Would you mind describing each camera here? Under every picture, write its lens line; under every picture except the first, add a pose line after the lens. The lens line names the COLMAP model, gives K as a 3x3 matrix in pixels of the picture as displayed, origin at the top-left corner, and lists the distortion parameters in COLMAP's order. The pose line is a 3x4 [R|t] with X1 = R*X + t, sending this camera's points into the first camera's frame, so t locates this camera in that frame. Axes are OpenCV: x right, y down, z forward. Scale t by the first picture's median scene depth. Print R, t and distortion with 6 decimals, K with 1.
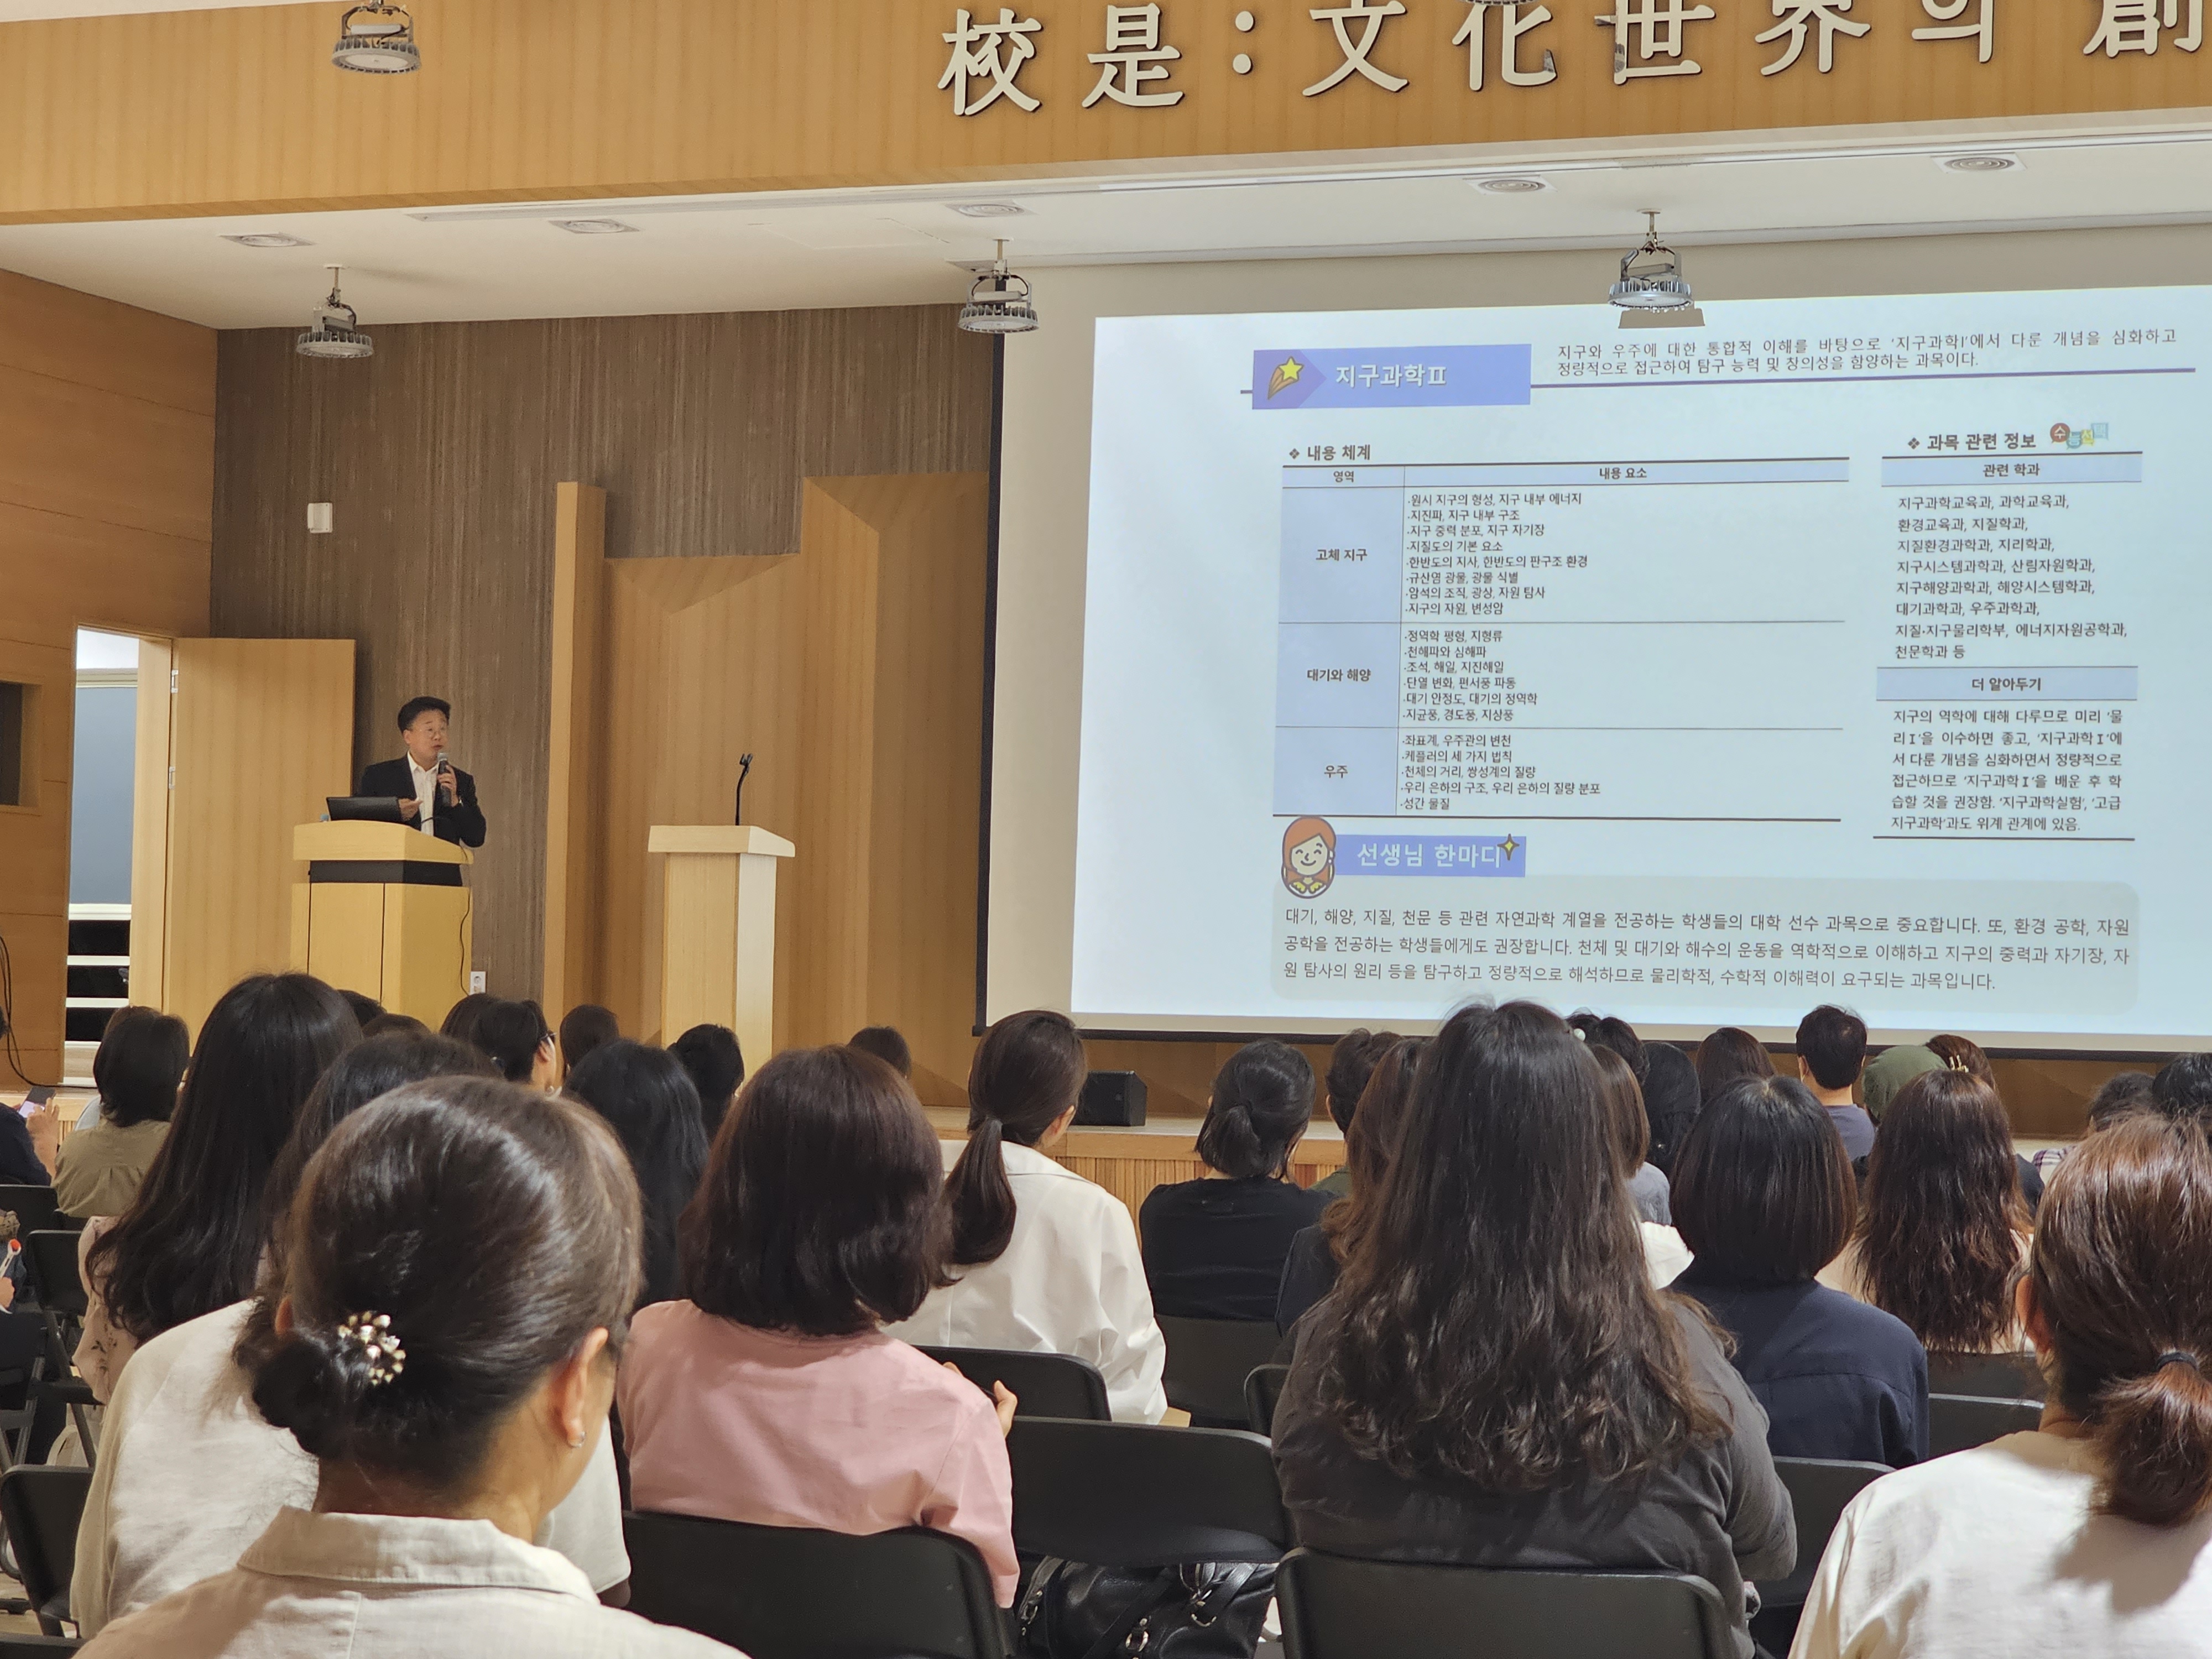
lens RADIAL K [[4554.2, 0, 1103.6], [0, 4554.2, 820.1], [0, 0, 1]] dist [0.032612, 0.000000]
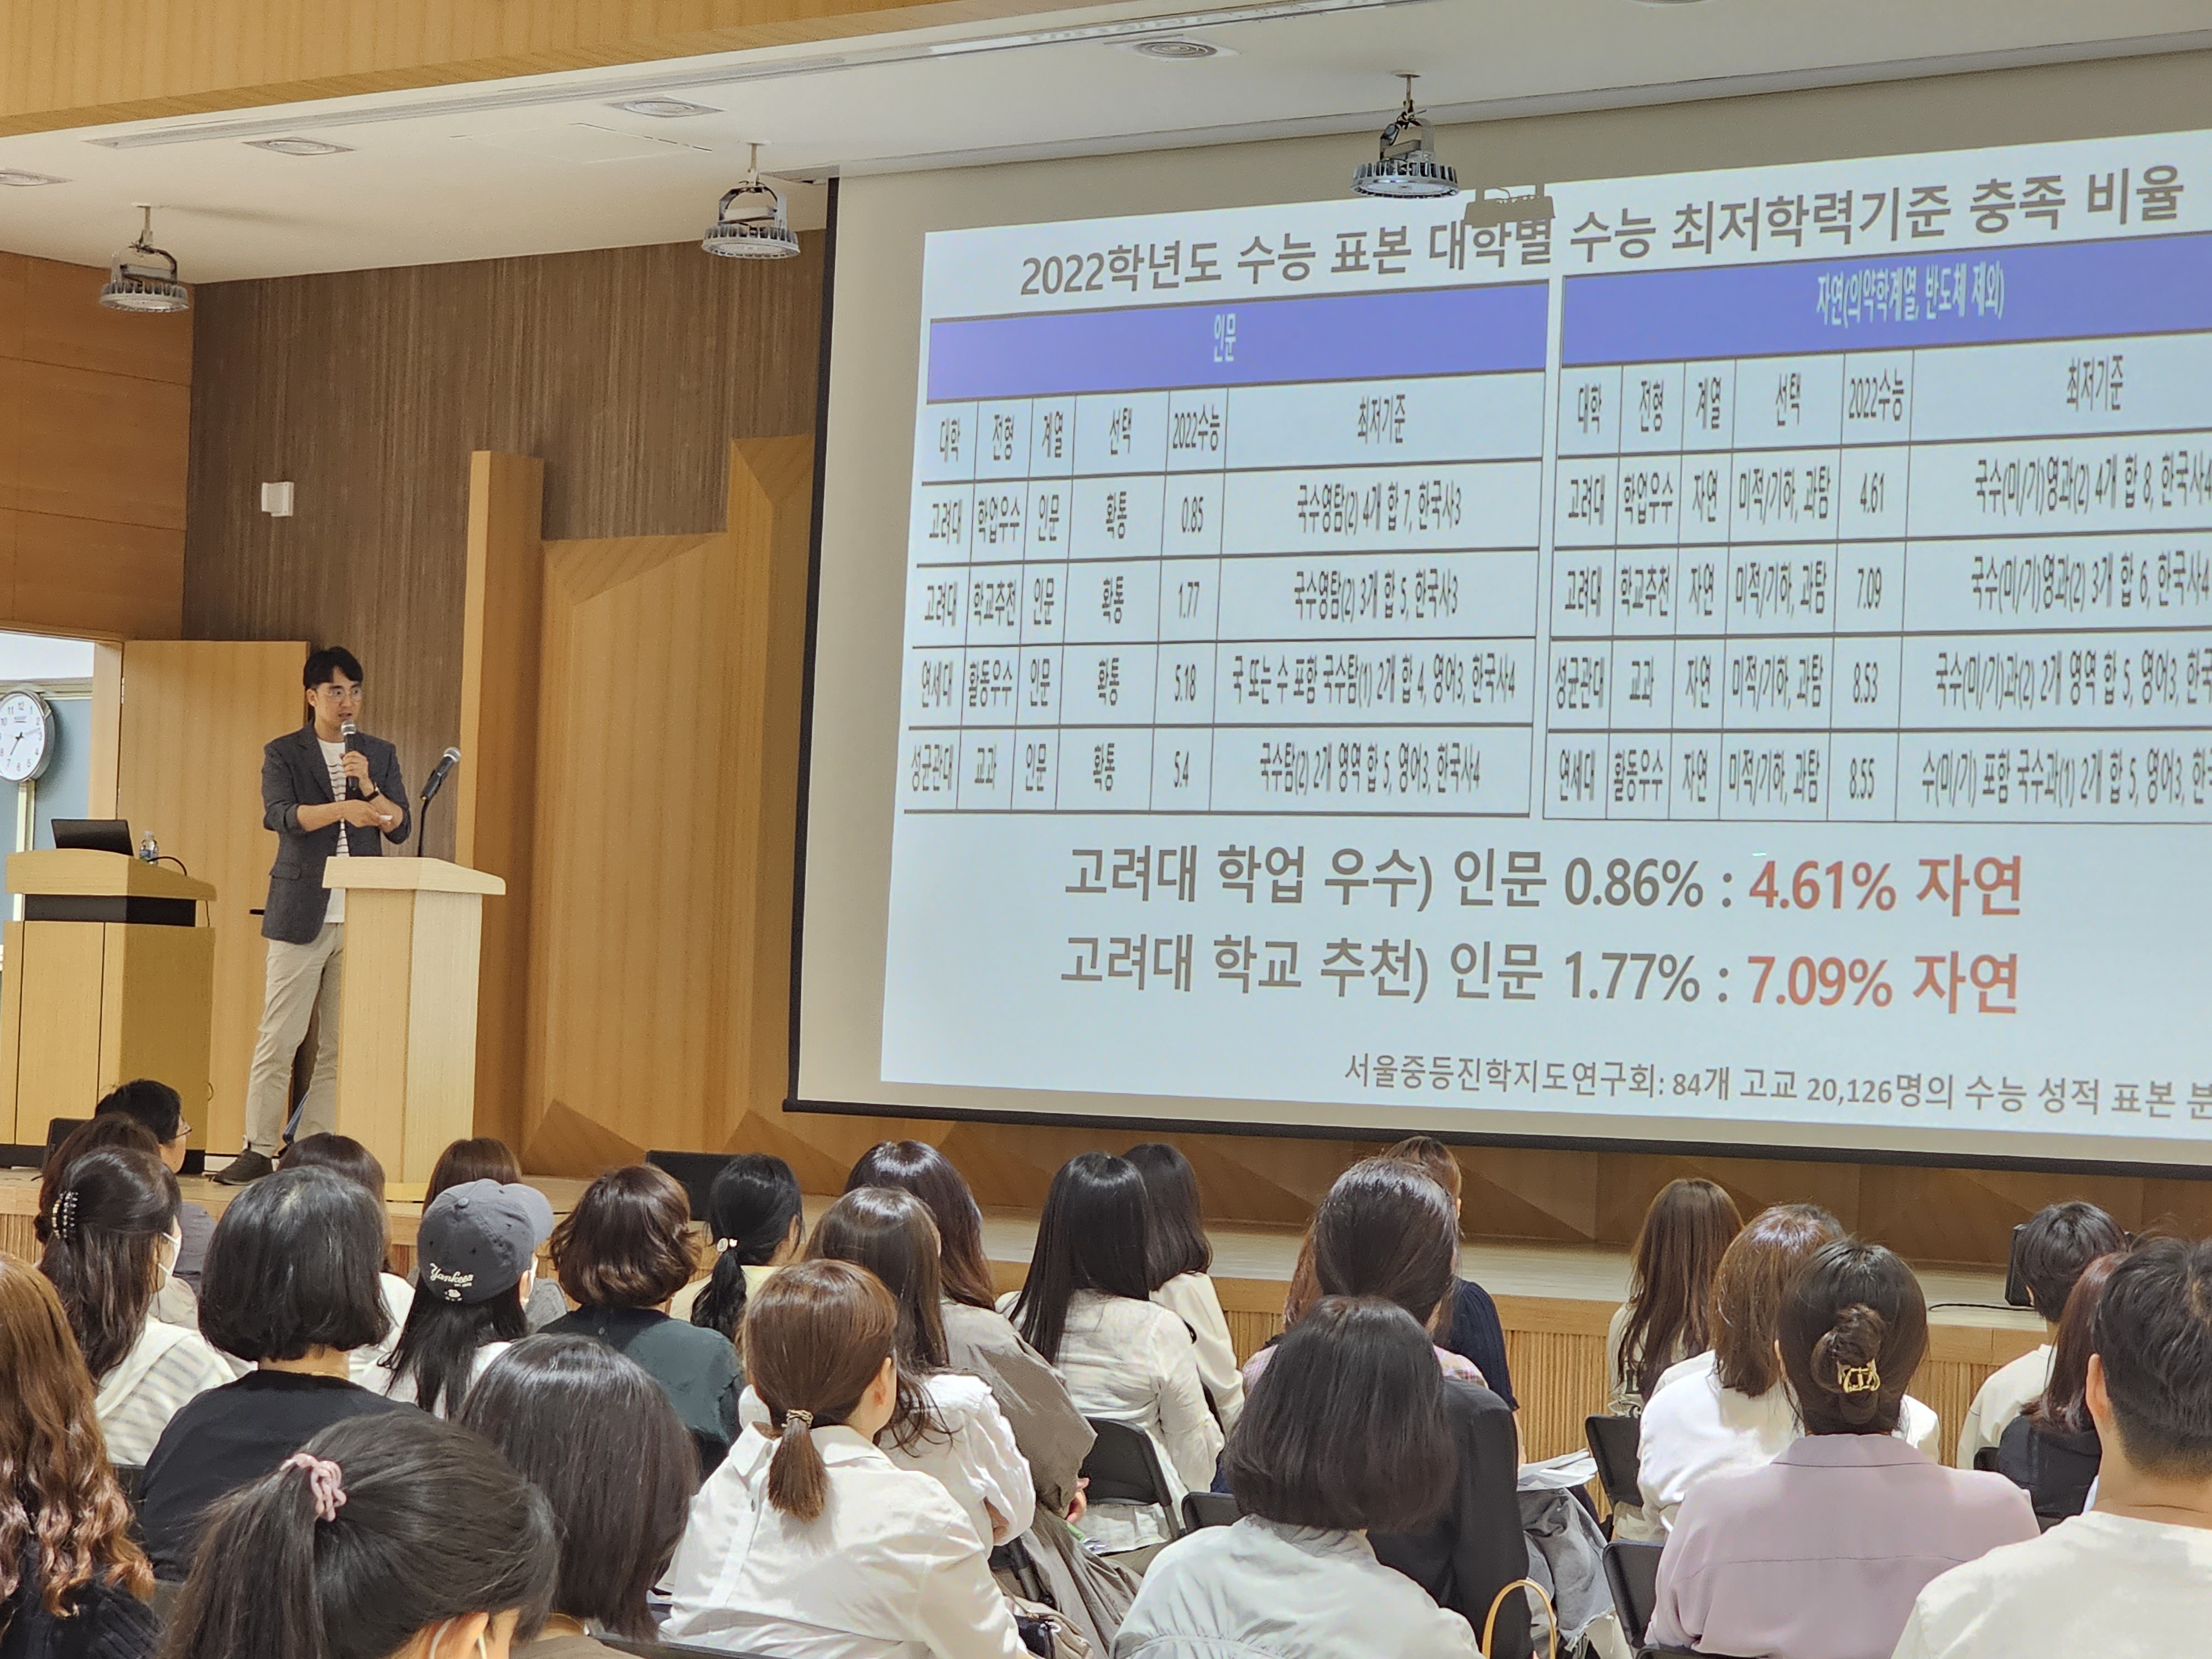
lens RADIAL K [[5368.7, 0, 1107.8], [0, 5368.7, 837.8], [0, 0, 1]] dist [0.059323, 0.000000]
pose [[0.946393, 0.001219, -0.323016, 0.342002], [-0.002503, 0.999991, -0.003559, 0.001077], [0.323008, 0.004177, 0.946387, 0.100319]]
